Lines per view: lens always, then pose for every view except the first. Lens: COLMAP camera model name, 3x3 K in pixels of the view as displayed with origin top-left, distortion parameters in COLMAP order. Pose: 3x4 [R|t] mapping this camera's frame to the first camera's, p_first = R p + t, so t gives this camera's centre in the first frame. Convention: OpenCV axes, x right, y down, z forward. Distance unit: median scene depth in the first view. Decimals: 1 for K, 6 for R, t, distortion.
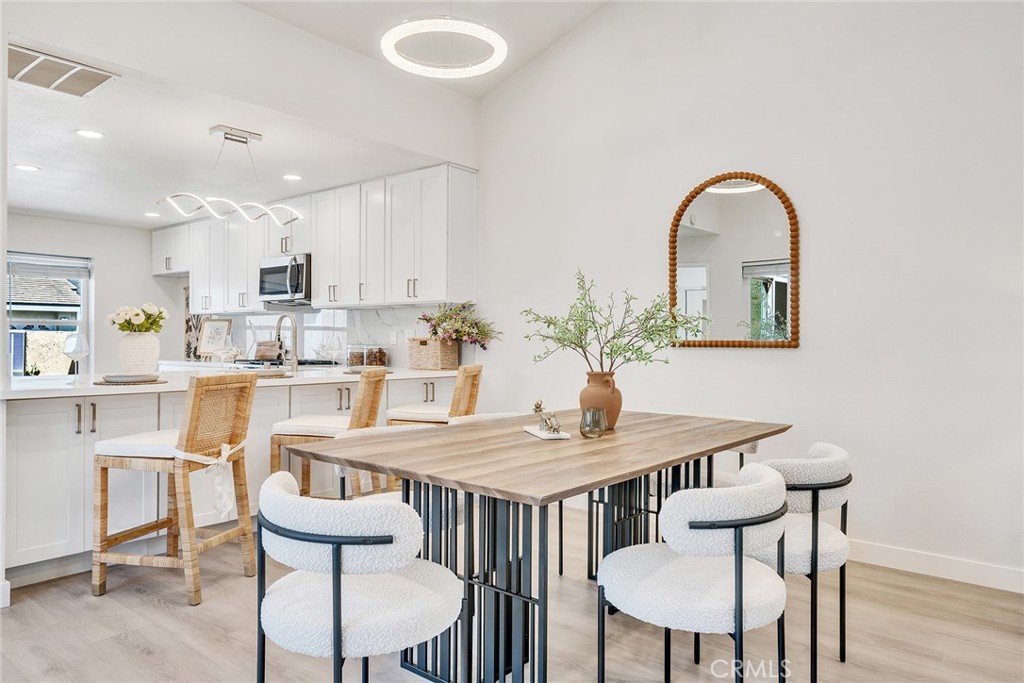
lens RADIAL K [[684.0, 0, 506.9], [0, 684.0, 340.0], [0, 0, 1]] dist [-0.004267, 0.010729]
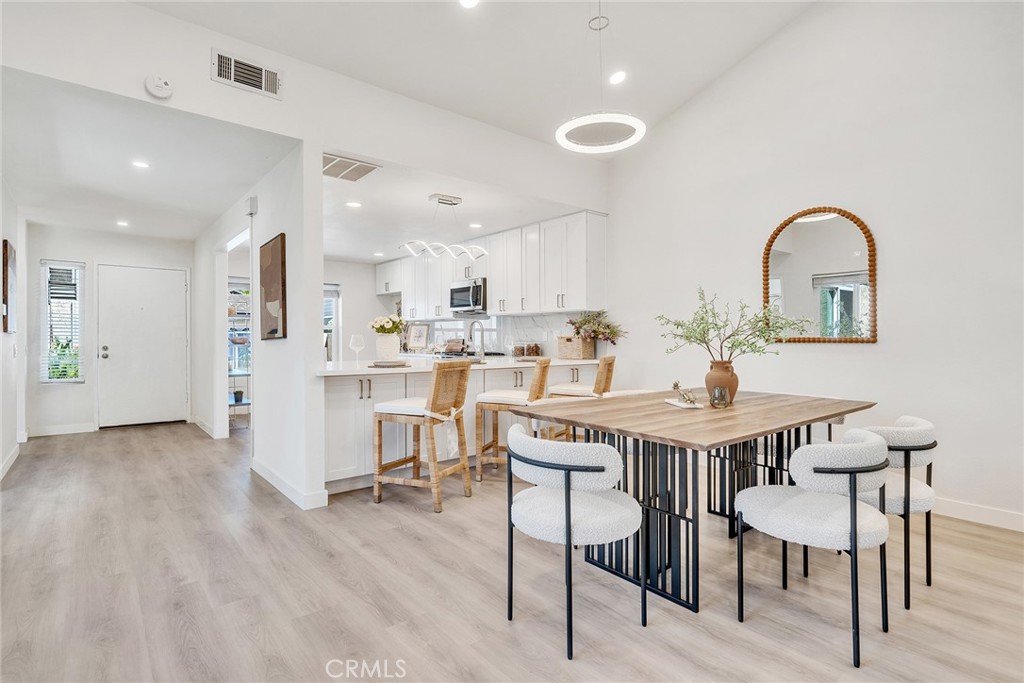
lens RADIAL K [[507.8, 0, 506.2], [0, 507.8, 339.0], [0, 0, 1]] dist [0.006722, -0.000482]
pose [[0.981747, -0.003633, -0.190159, -0.071566], [0.004084, 0.999990, 0.001982, -0.000351], [0.190150, -0.002722, 0.981751, -0.064966]]
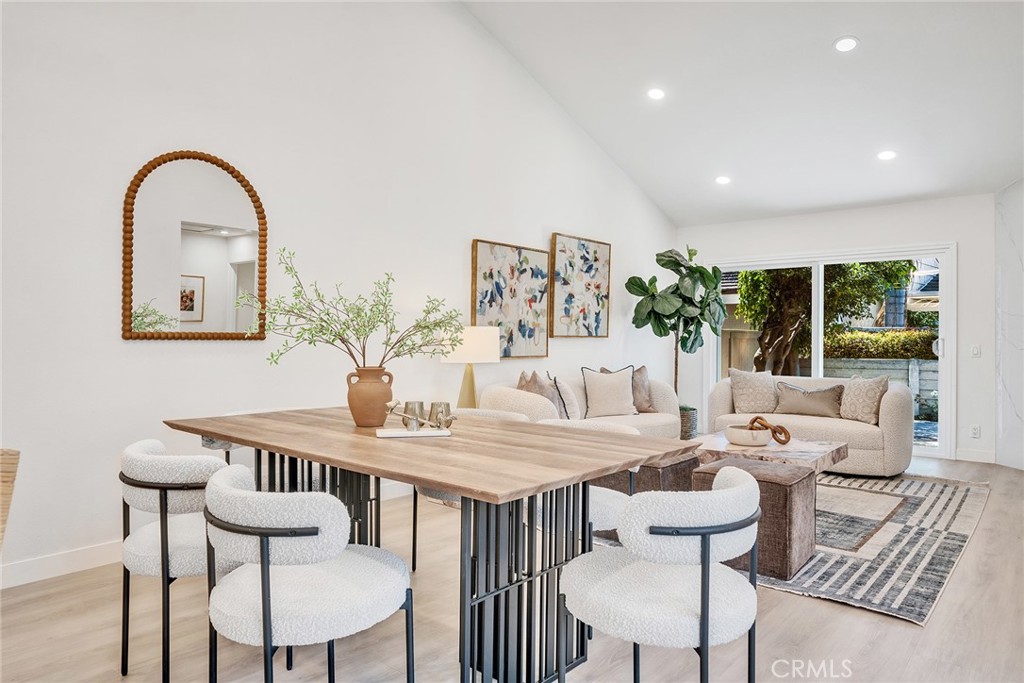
lens RADIAL K [[644.4, 0, 505.0], [0, 644.4, 337.1], [0, 0, 1]] dist [-0.004437, 0.000843]
pose [[0.021180, -0.002756, 0.999772, -0.592863], [-0.012233, 0.999921, 0.003016, -0.000792], [-0.999701, -0.012294, 0.021144, 0.608975]]
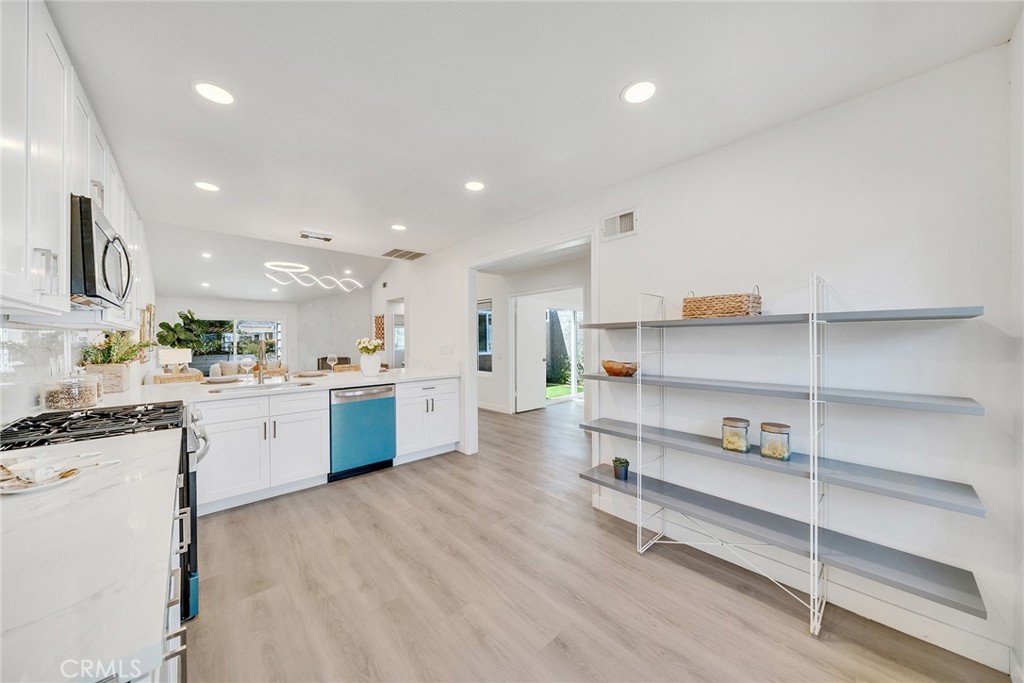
lens RADIAL K [[345.7, 0, 512.5], [0, 345.7, 336.4], [0, 0, 1]] dist [-0.010196, 0.000769]
pose [[-0.991908, 0.005597, 0.126835, -1.150425], [0.003810, 0.999890, -0.014325, -0.046052], [-0.126901, -0.013726, -0.991820, 2.097563]]
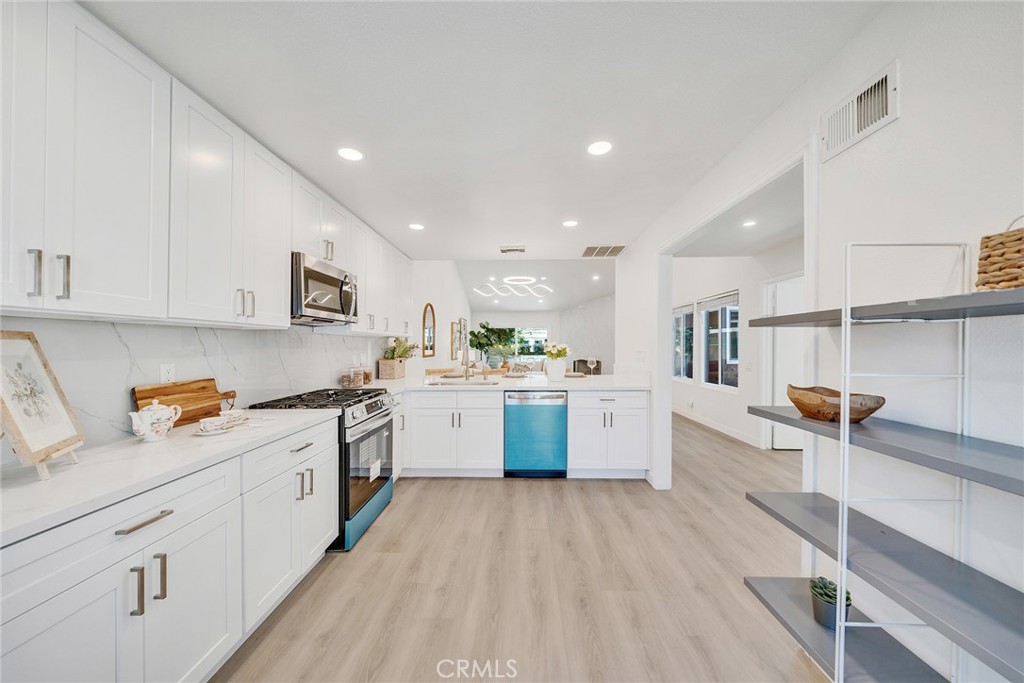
lens RADIAL K [[353.0, 0, 512.1], [0, 353.0, 340.6], [0, 0, 1]] dist [-0.005060, -0.000574]
pose [[-0.614361, 0.009229, 0.788971, -1.346892], [-0.001539, 0.999916, -0.012895, -0.049008], [-0.789024, -0.009136, -0.614295, 1.863107]]
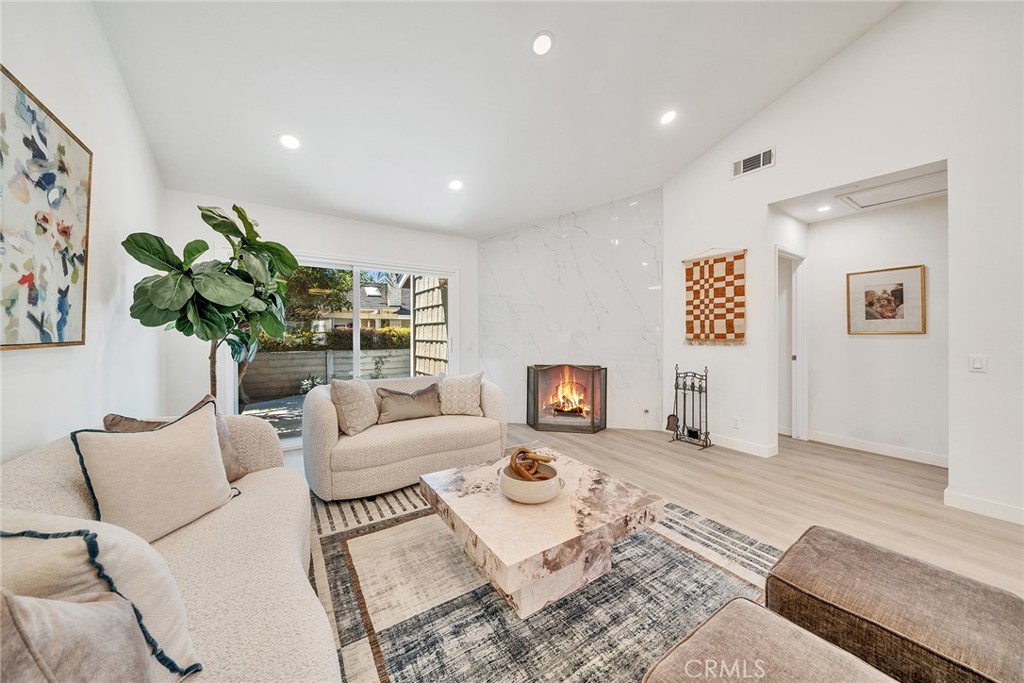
lens RADIAL K [[345.7, 0, 505.2], [0, 345.7, 333.9], [0, 0, 1]] dist [-0.010196, 0.000769]
pose [[-0.953441, -0.002891, 0.301566, 0.537527], [-0.005793, 0.999945, -0.008729, -0.011654], [-0.301524, -0.010070, -0.953405, 0.626020]]
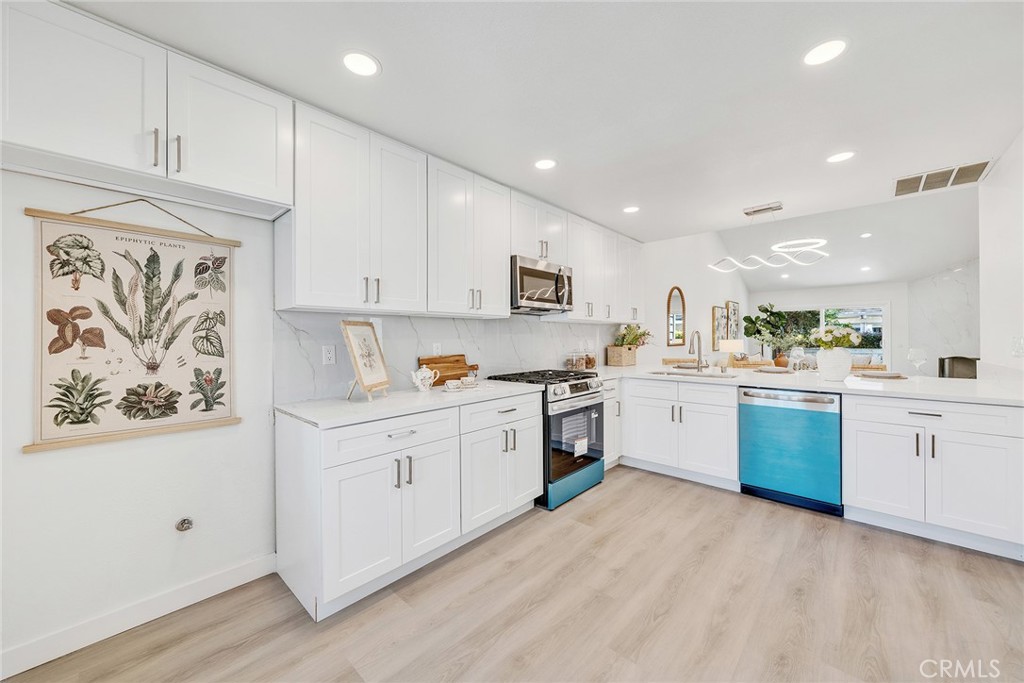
lens RADIAL K [[374.9, 0, 507.0], [0, 374.9, 332.8], [0, 0, 1]] dist [-0.012188, 0.001124]
pose [[0.072845, 0.009903, 0.997294, -1.433000], [0.002904, 0.999944, -0.010142, -0.035235], [-0.997339, 0.003635, 0.072812, 1.740942]]
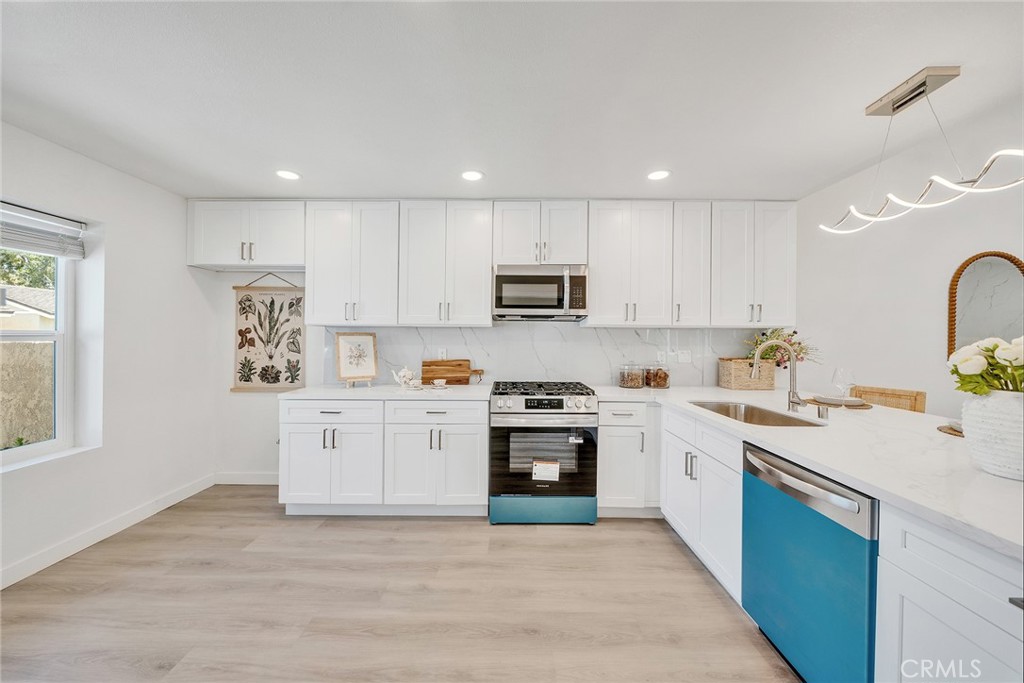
lens RADIAL K [[374.9, 0, 510.8], [0, 374.9, 331.0], [0, 0, 1]] dist [-0.012188, 0.001124]
pose [[0.778639, 0.012043, 0.627356, -1.115653], [-0.006066, 0.999914, -0.011666, -0.056210], [-0.627442, 0.005278, 0.778645, 1.121350]]
